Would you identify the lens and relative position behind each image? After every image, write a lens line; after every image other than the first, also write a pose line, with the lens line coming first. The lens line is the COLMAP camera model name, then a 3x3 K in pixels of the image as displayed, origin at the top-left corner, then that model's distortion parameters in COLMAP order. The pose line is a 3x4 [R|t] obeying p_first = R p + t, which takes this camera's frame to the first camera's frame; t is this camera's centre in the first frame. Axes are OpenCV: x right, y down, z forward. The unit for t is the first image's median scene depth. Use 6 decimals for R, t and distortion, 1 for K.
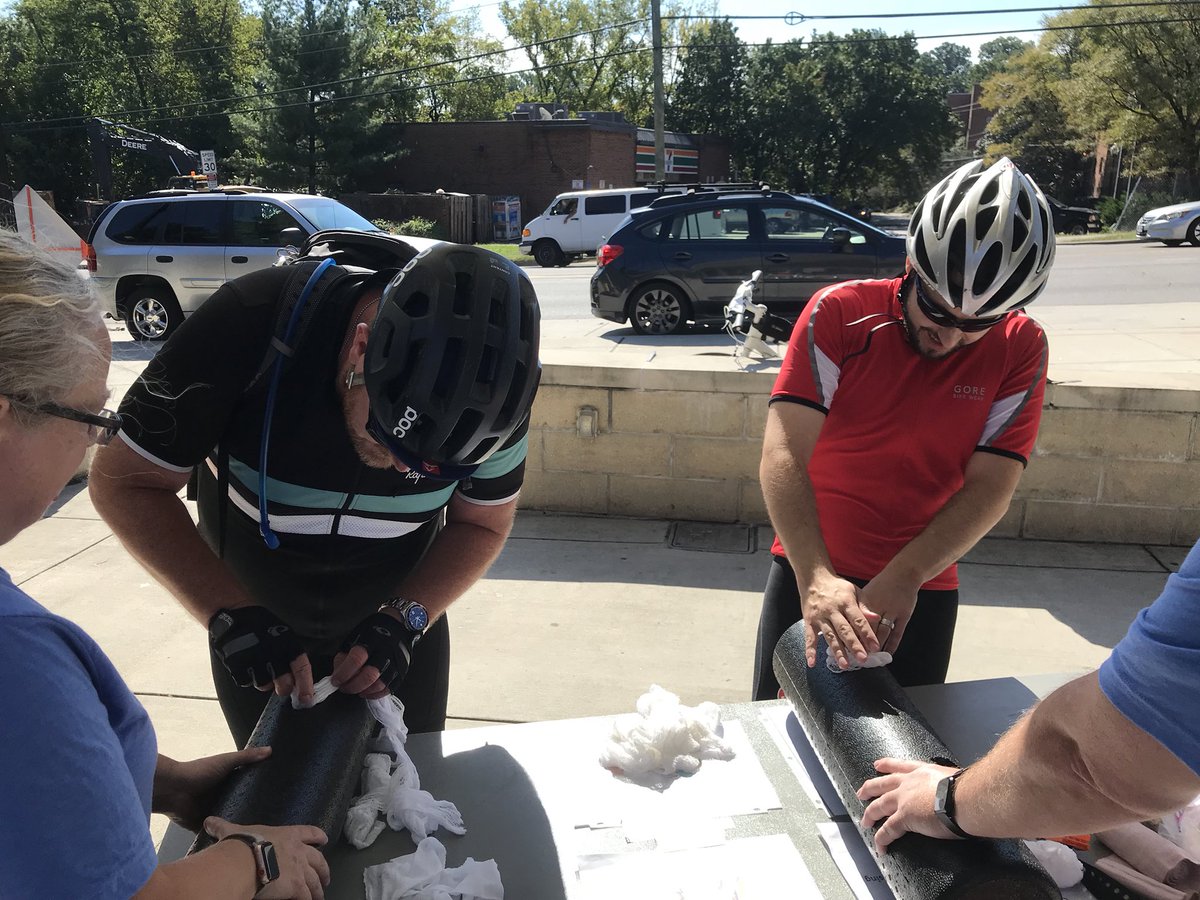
lens RADIAL K [[1032.8, 0, 600.0], [0, 1032.8, 450.0], [0, 0, 1]] dist [-0.027670, -0.010424]
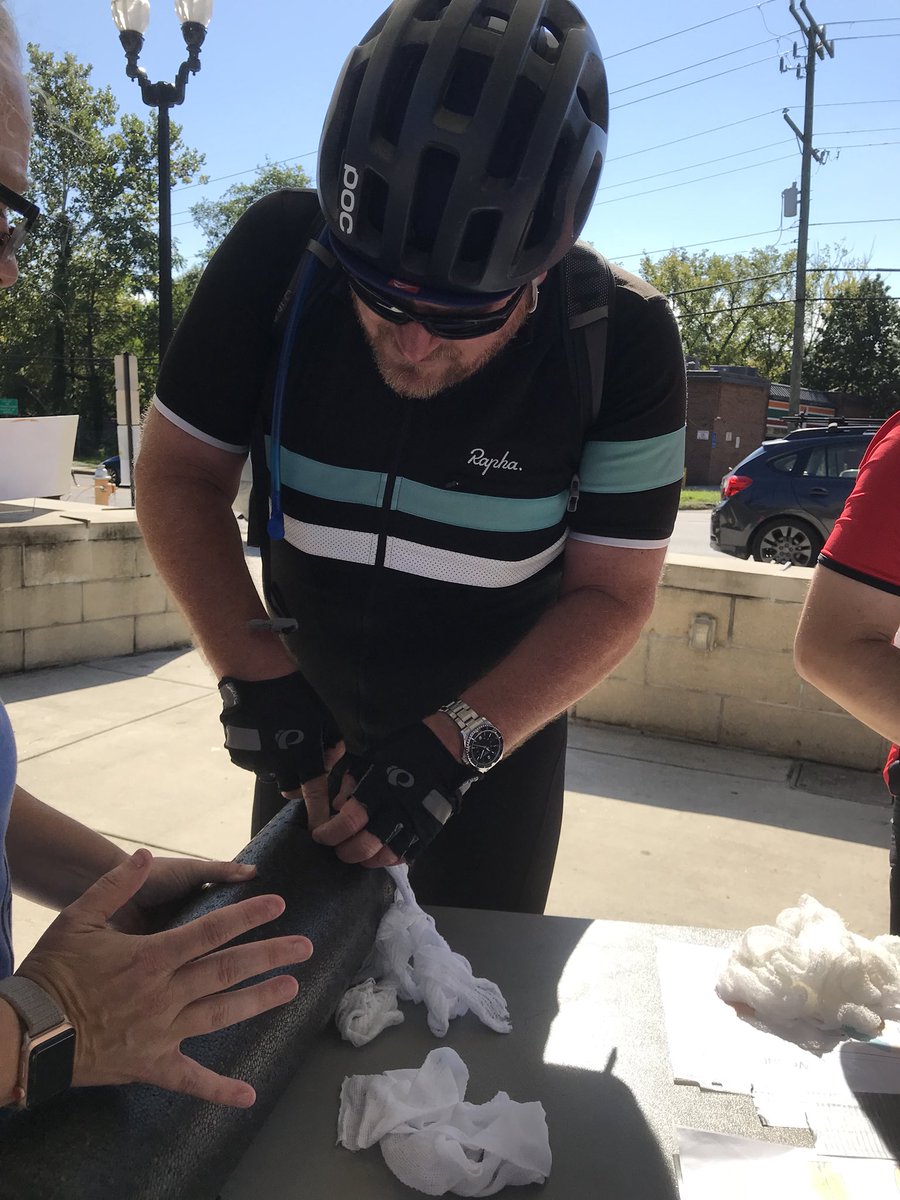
lens RADIAL K [[924.0, 0, 450.0], [0, 924.0, 600.0], [0, 0, 1]] dist [0.036617, -0.079101]
pose [[0.961938, 0.084861, -0.259756, -0.016575], [-0.126019, 0.981207, -0.146124, 0.086963], [0.242474, 0.173296, 0.954555, 0.183990]]
